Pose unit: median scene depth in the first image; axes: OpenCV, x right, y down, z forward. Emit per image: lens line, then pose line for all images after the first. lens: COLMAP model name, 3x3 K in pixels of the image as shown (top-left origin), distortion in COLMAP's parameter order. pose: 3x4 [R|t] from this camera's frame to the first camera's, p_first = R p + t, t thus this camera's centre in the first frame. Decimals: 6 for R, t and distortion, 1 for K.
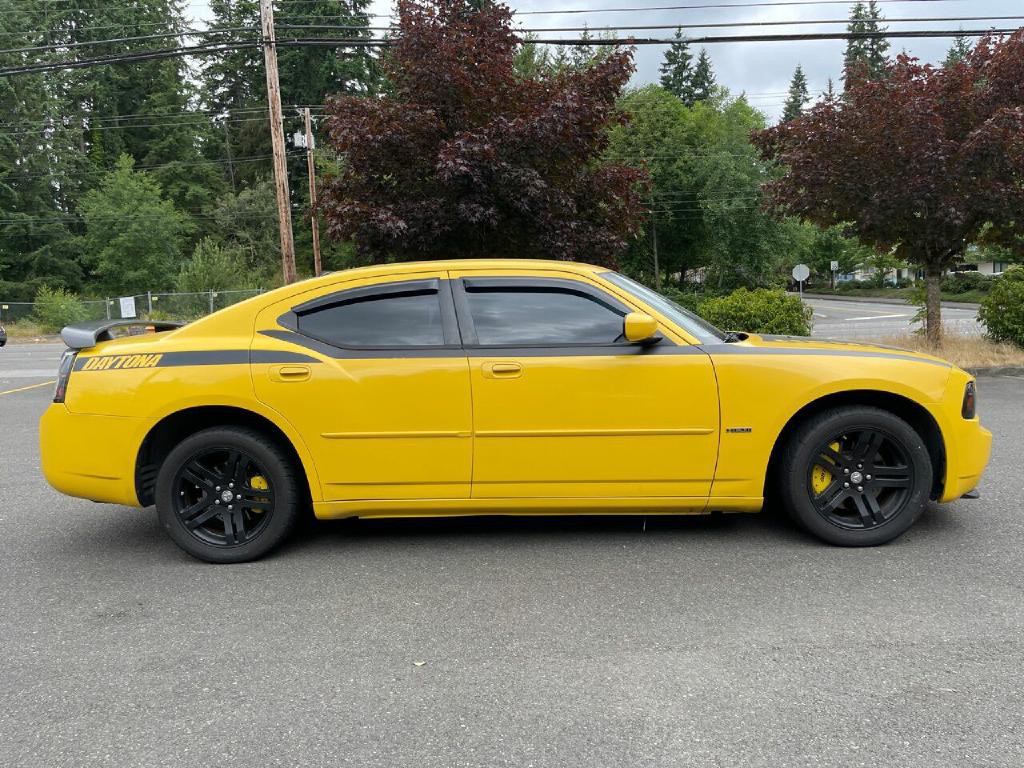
lens RADIAL K [[762.2, 0, 516.0], [0, 762.2, 386.2], [0, 0, 1]] dist [0.068157, -0.089377]
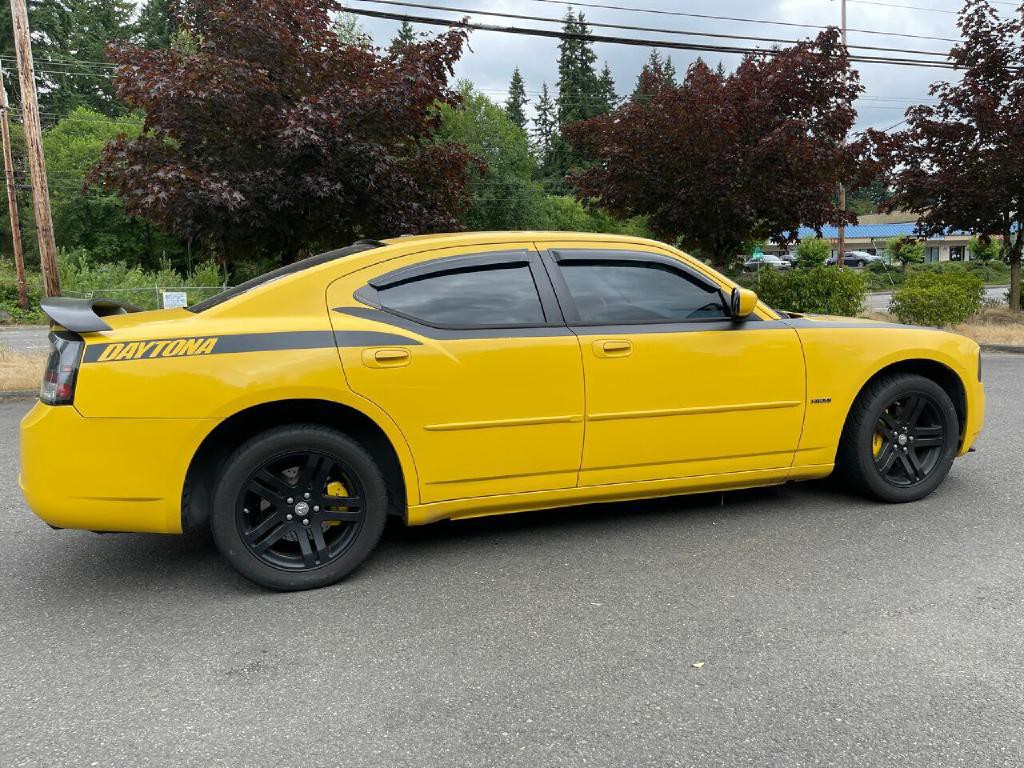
lens RADIAL K [[762.2, 0, 518.0], [0, 762.2, 387.4], [0, 0, 1]] dist [0.068157, -0.089377]
pose [[0.940943, -0.038731, 0.336341, -0.429607], [0.033454, 0.999210, 0.021473, 0.002756], [-0.336907, -0.008953, 0.941495, 0.147045]]
